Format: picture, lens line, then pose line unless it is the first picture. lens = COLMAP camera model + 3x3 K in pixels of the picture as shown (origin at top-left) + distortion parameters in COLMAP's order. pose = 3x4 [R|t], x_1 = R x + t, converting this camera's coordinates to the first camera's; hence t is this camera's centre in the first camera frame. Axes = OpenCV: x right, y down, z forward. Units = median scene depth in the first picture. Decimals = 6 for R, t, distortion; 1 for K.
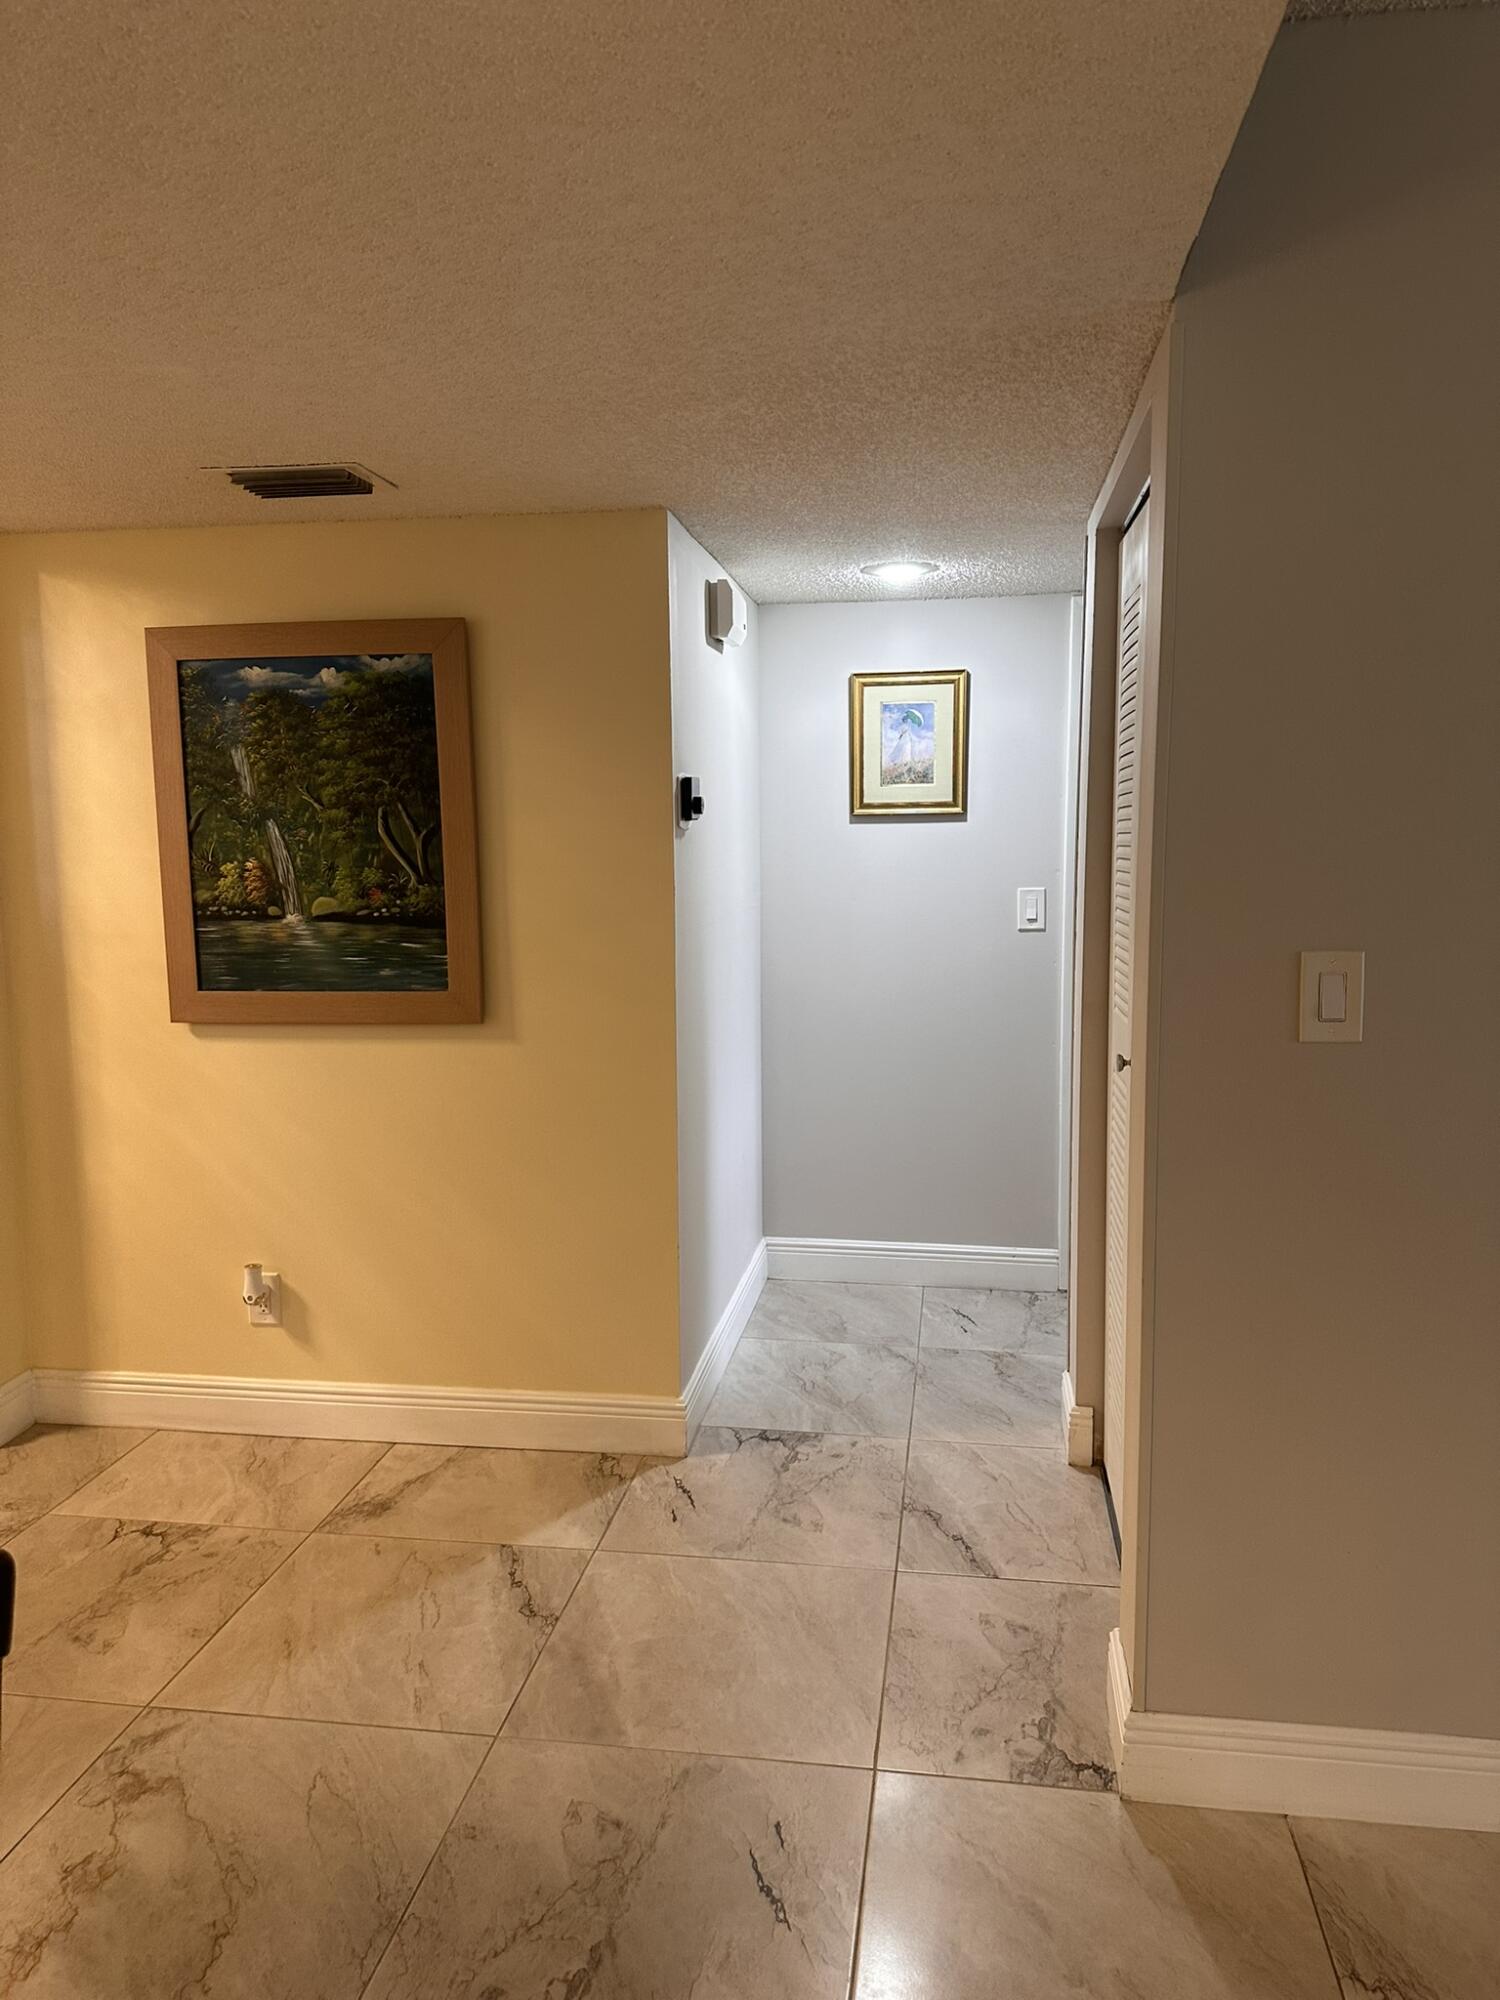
lens RADIAL K [[1419.0, 0, 789.6], [0, 1419.0, 1005.6], [0, 0, 1]] dist [0.003800, -0.003164]
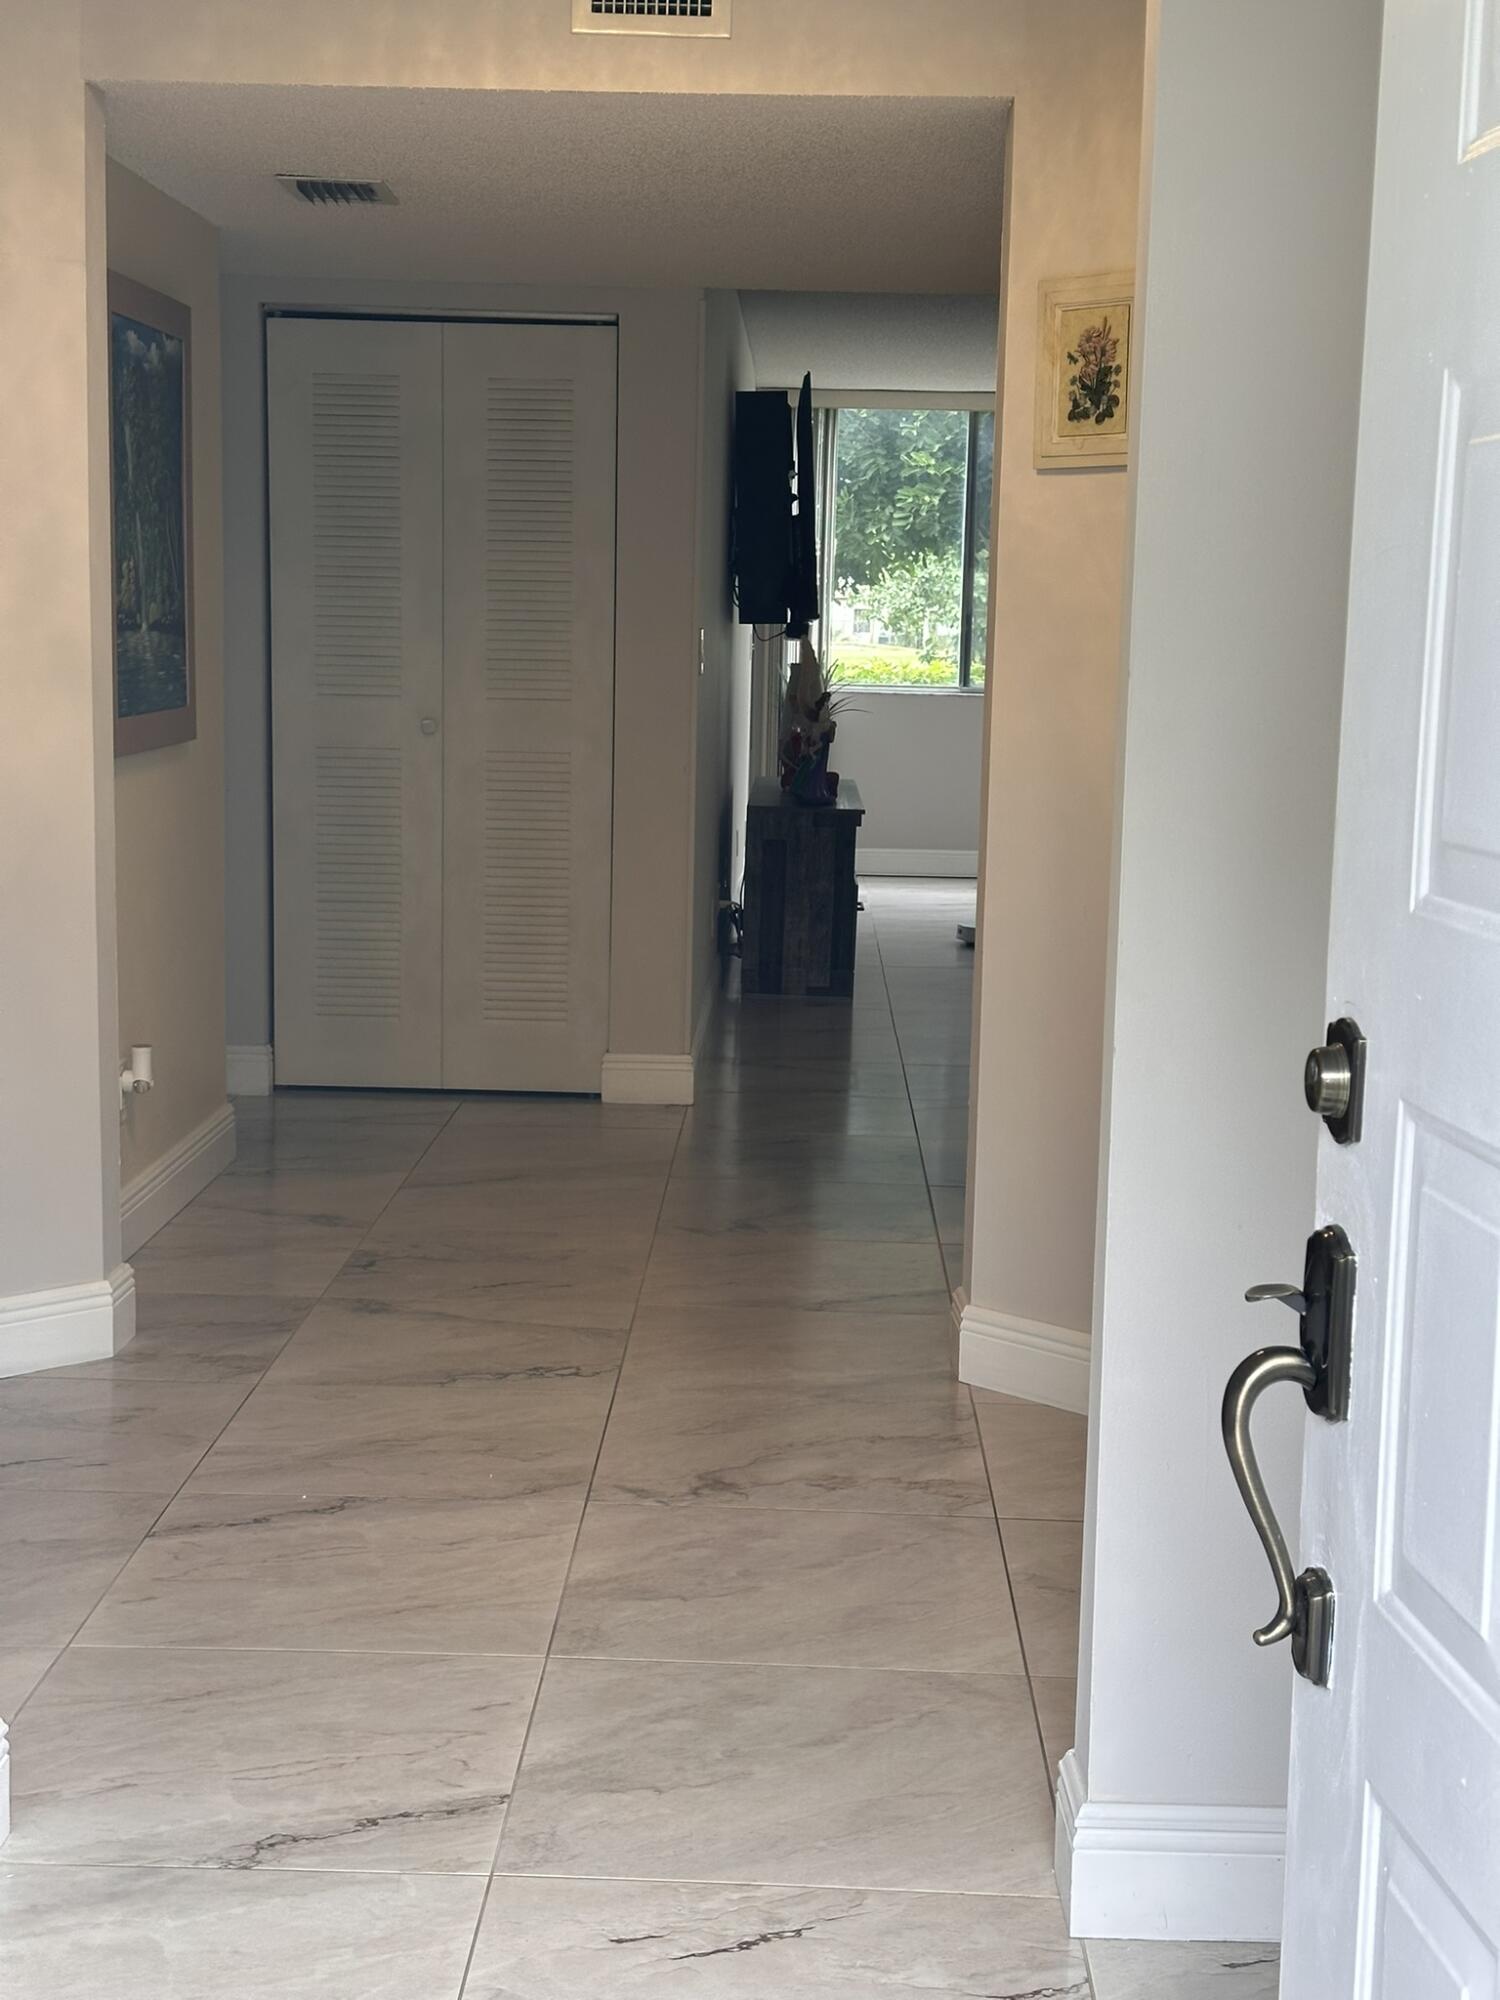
lens RADIAL K [[2765.3, 0, 712.1], [0, 2765.3, 1001.8], [0, 0, 1]] dist [0.199764, -0.009853]
pose [[-0.090515, -0.135873, 0.986583, -2.151780], [0.111056, 0.983093, 0.145581, -0.047897], [-0.989684, 0.122743, -0.073895, 0.827673]]
